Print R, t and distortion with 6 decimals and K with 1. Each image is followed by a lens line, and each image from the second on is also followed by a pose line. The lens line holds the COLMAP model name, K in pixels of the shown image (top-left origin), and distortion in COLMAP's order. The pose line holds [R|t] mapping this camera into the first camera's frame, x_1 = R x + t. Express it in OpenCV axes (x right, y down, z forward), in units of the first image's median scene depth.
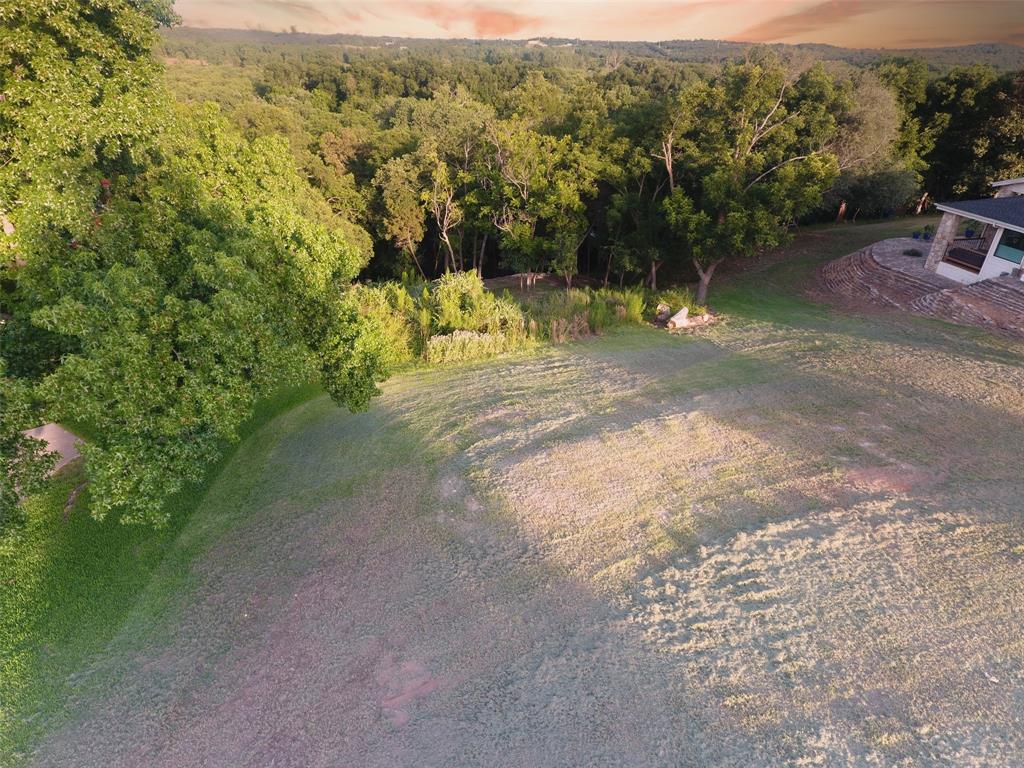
lens RADIAL K [[601.2, 0, 510.4], [0, 601.2, 395.9], [0, 0, 1]] dist [-0.000241, -0.000913]
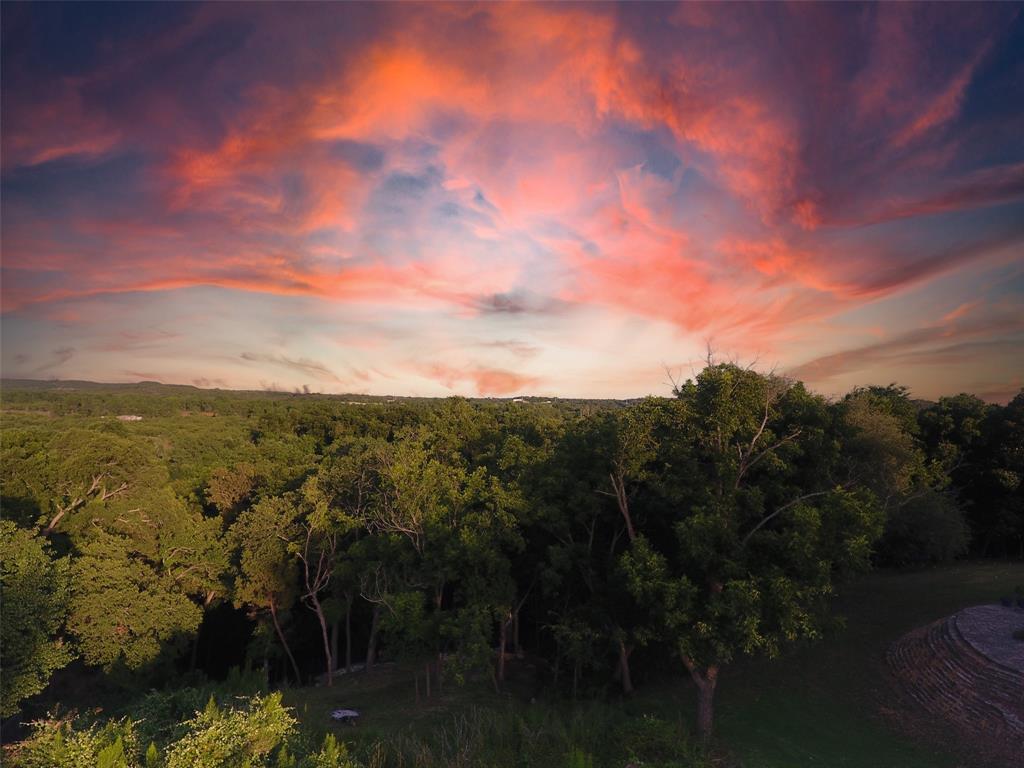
lens RADIAL K [[601.2, 0, 510.4], [0, 601.2, 395.9], [0, 0, 1]] dist [-0.000241, -0.000913]
pose [[0.999814, -0.001574, 0.019238, 0.115525], [0.011234, 0.857927, -0.513648, -0.133808], [-0.015696, 0.513769, 0.857785, 0.334675]]
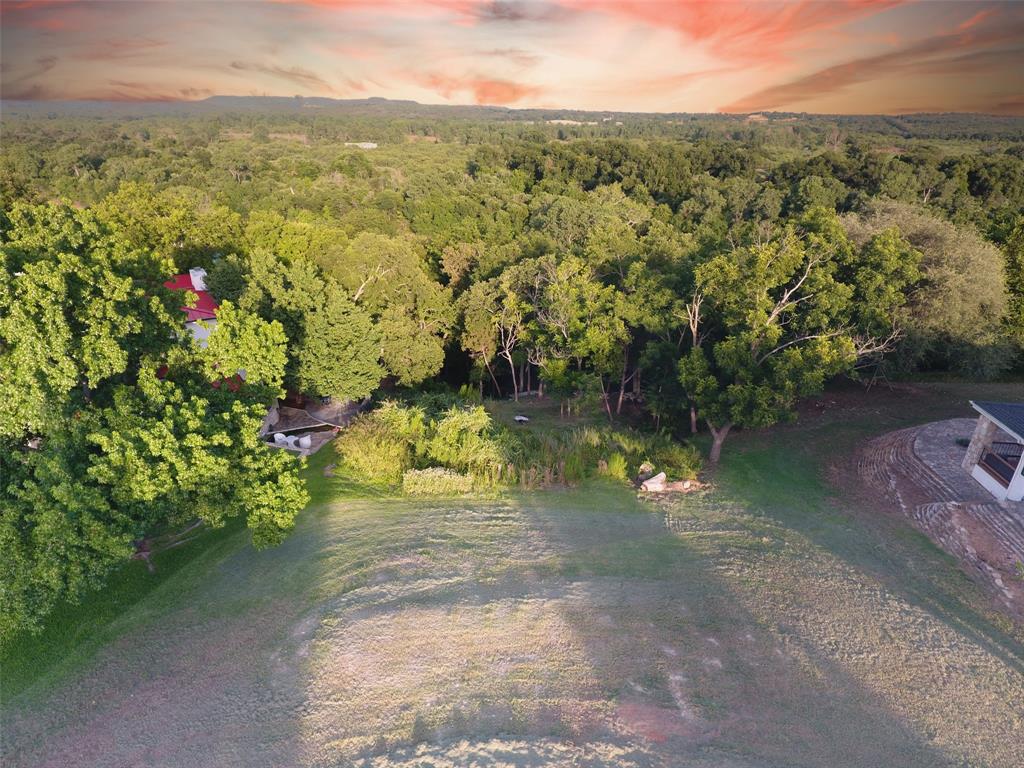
lens RADIAL K [[601.2, 0, 510.4], [0, 601.2, 395.9], [0, 0, 1]] dist [-0.000241, -0.000913]
pose [[0.947687, 0.130579, -0.291270, 0.265127], [-0.157592, 0.984935, -0.071193, -0.131755], [0.277585, 0.113370, 0.953988, -0.056030]]
